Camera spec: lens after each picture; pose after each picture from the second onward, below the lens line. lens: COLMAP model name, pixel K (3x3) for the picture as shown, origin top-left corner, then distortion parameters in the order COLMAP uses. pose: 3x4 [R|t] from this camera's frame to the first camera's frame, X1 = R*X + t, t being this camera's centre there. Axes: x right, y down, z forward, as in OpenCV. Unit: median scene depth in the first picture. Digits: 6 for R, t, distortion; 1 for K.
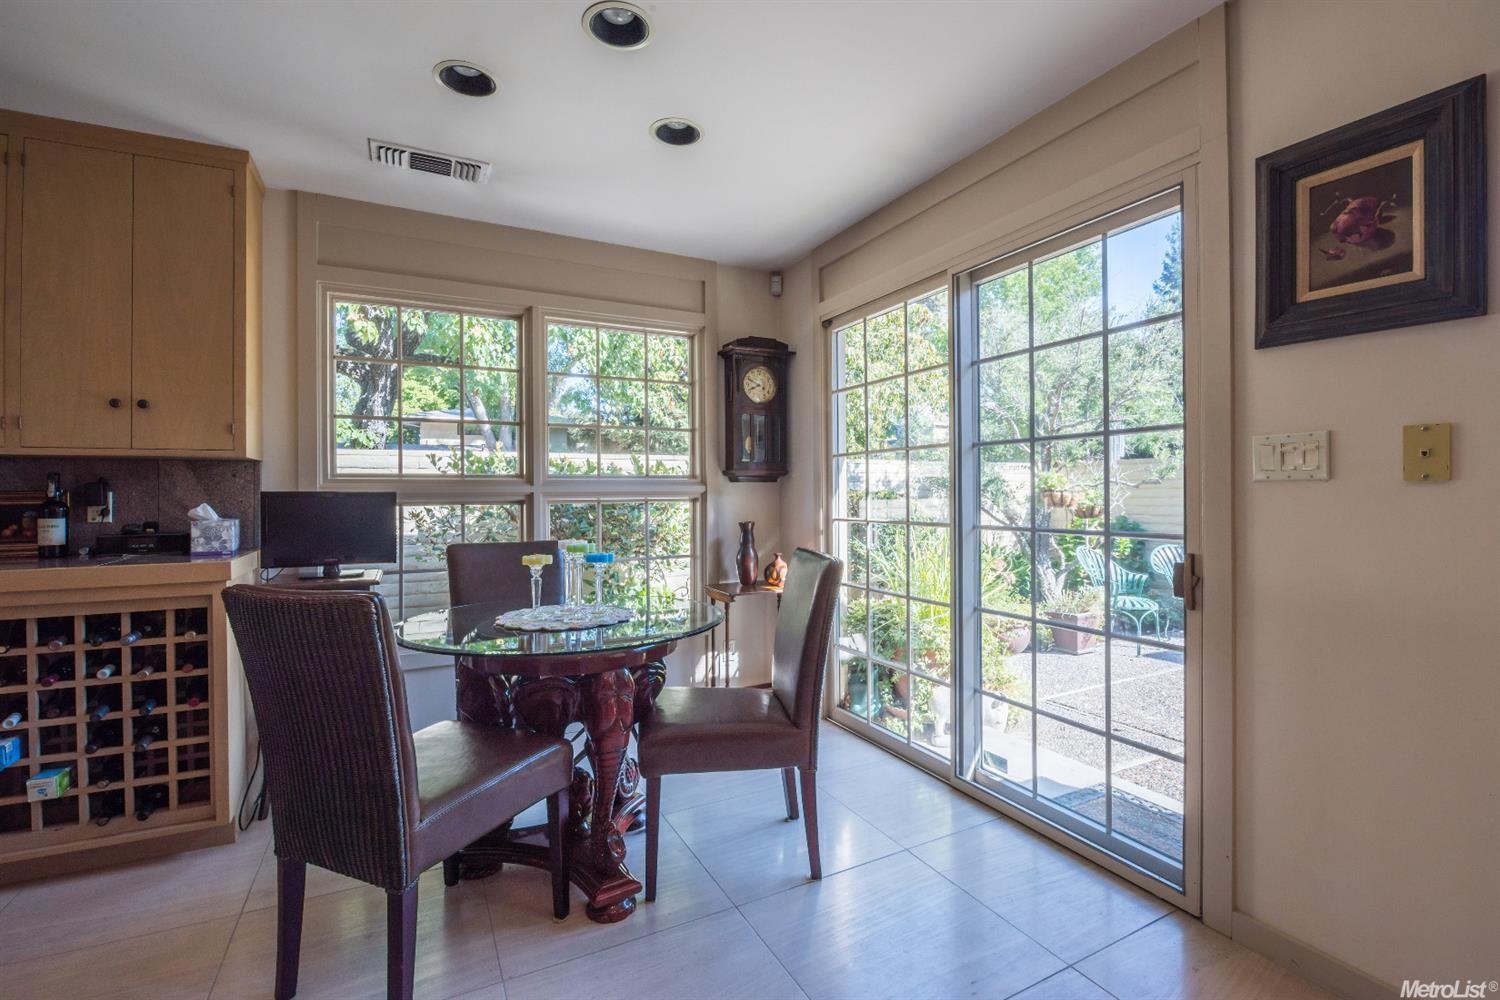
lens RADIAL K [[652.9, 0, 750.0], [0, 652.9, 500.0], [0, 0, 1]] dist [0.002951, 0.000104]
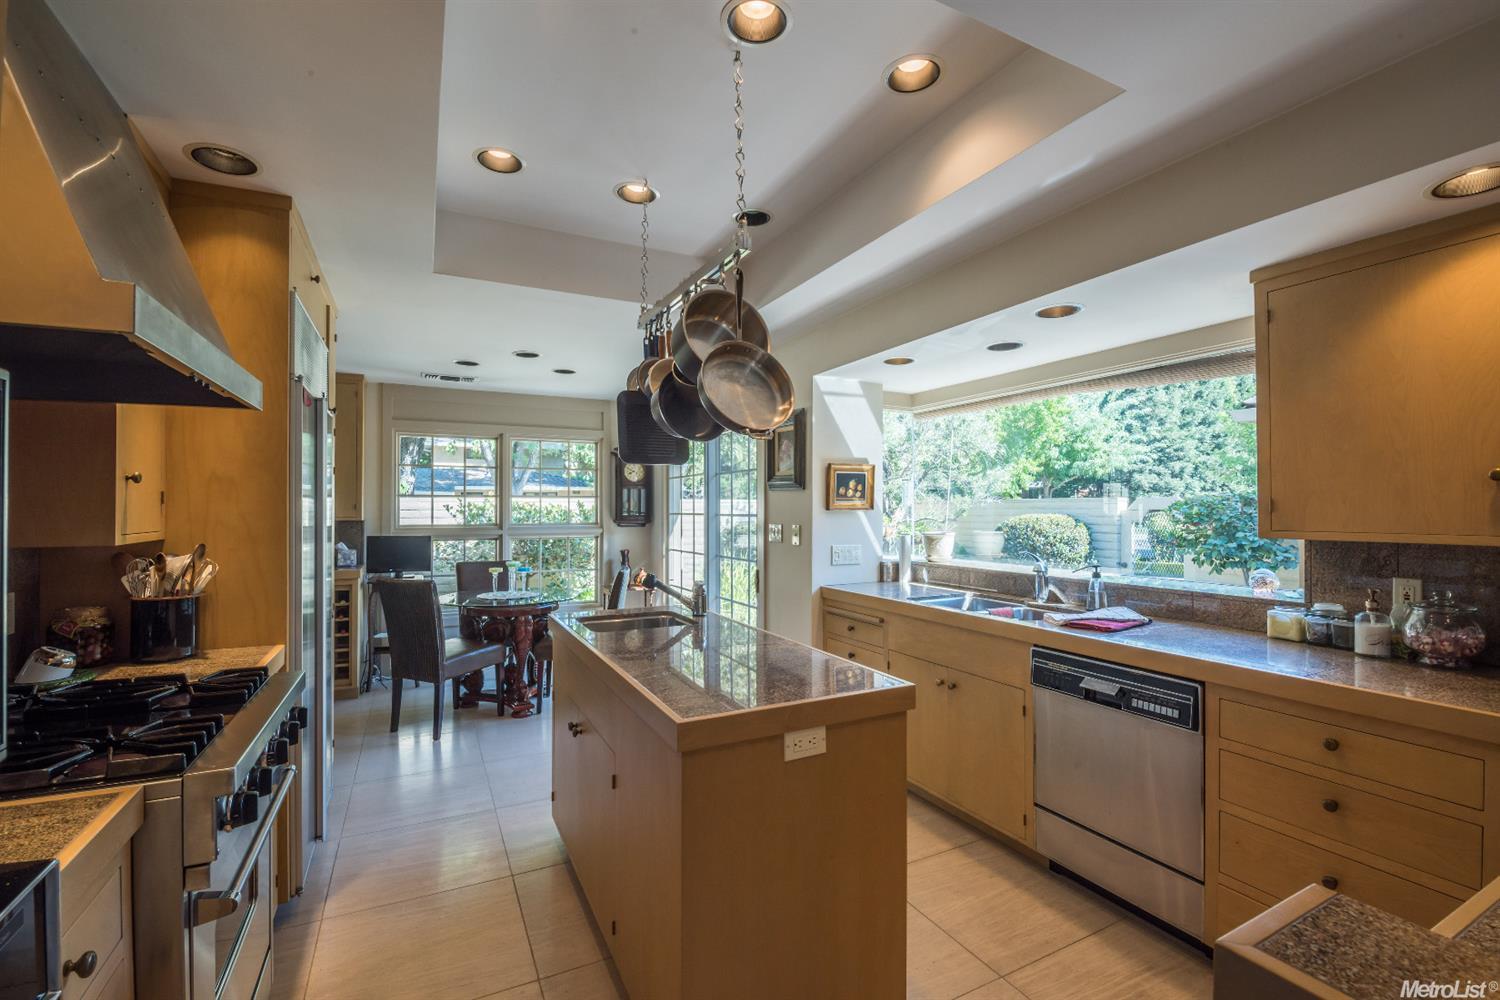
lens RADIAL K [[660.7, 0, 749.0], [0, 660.7, 507.4], [0, 0, 1]] dist [-0.001007, -0.000270]
pose [[0.999805, 0.006248, -0.018718, 0.461332], [-0.006430, 0.999933, -0.009641, -0.084456], [0.018656, 0.009759, 0.999778, -0.988195]]
